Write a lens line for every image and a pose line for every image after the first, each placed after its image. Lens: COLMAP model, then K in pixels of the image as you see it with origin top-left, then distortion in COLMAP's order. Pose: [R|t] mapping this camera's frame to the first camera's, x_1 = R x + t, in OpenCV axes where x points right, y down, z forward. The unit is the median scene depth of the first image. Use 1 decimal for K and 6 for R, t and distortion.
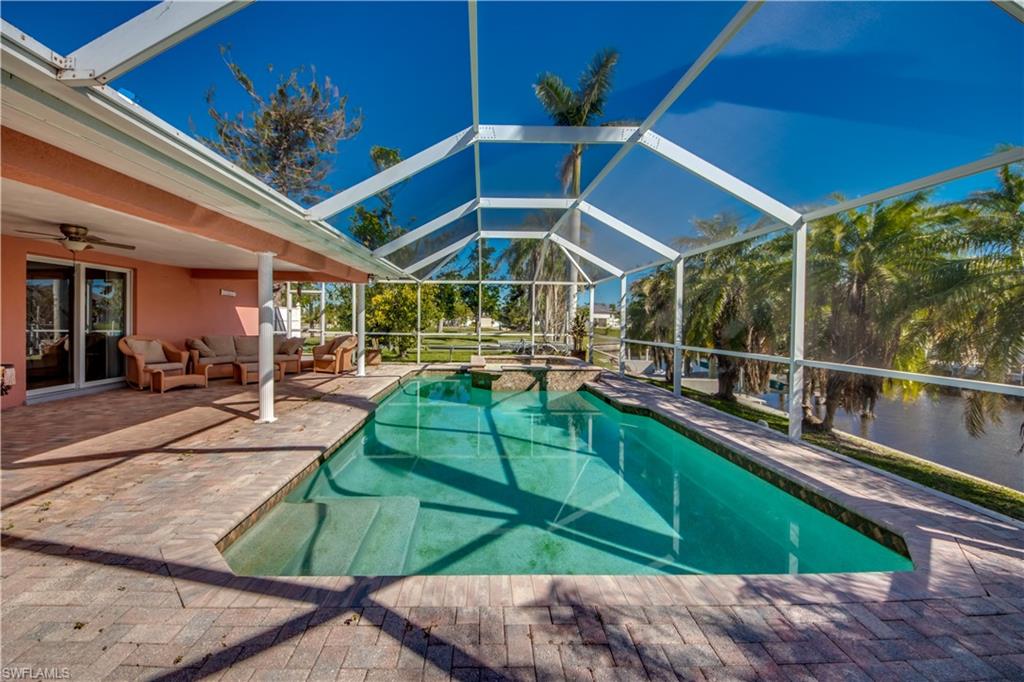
lens RADIAL K [[413.0, 0, 512.0], [0, 413.0, 341.0], [0, 0, 1]] dist [-0.012865, -0.000193]
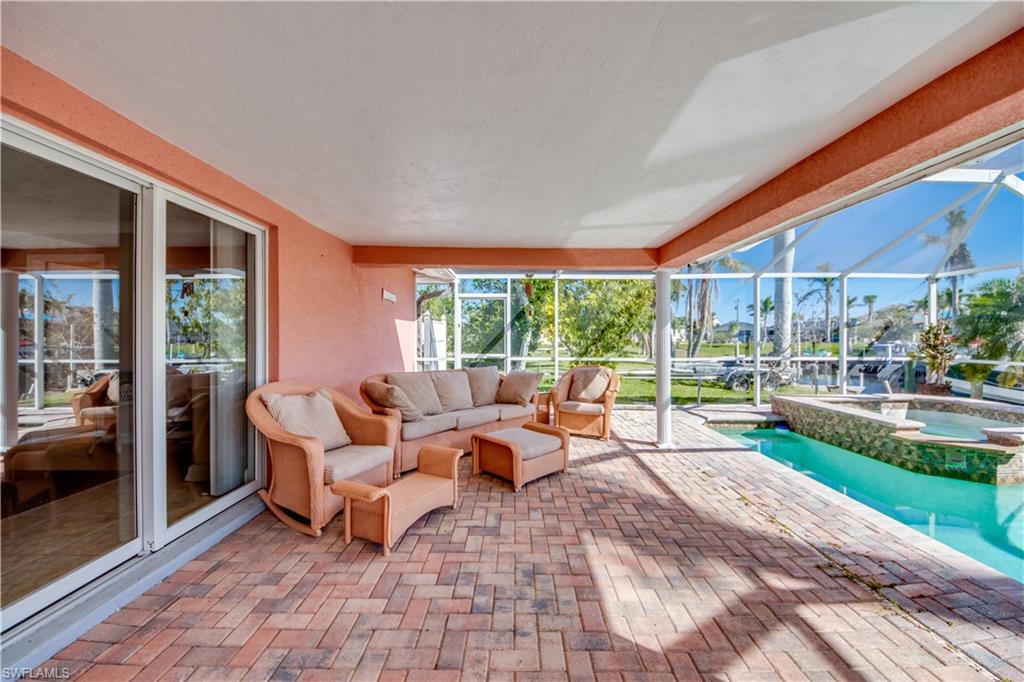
lens RADIAL K [[395.2, 0, 514.1], [0, 395.2, 333.9], [0, 0, 1]] dist [-0.011001, -0.000420]
pose [[0.999721, -0.009164, -0.021787, -0.678366], [0.007883, 0.998276, -0.058164, -0.037033], [0.022283, 0.057976, 0.998069, 0.605674]]
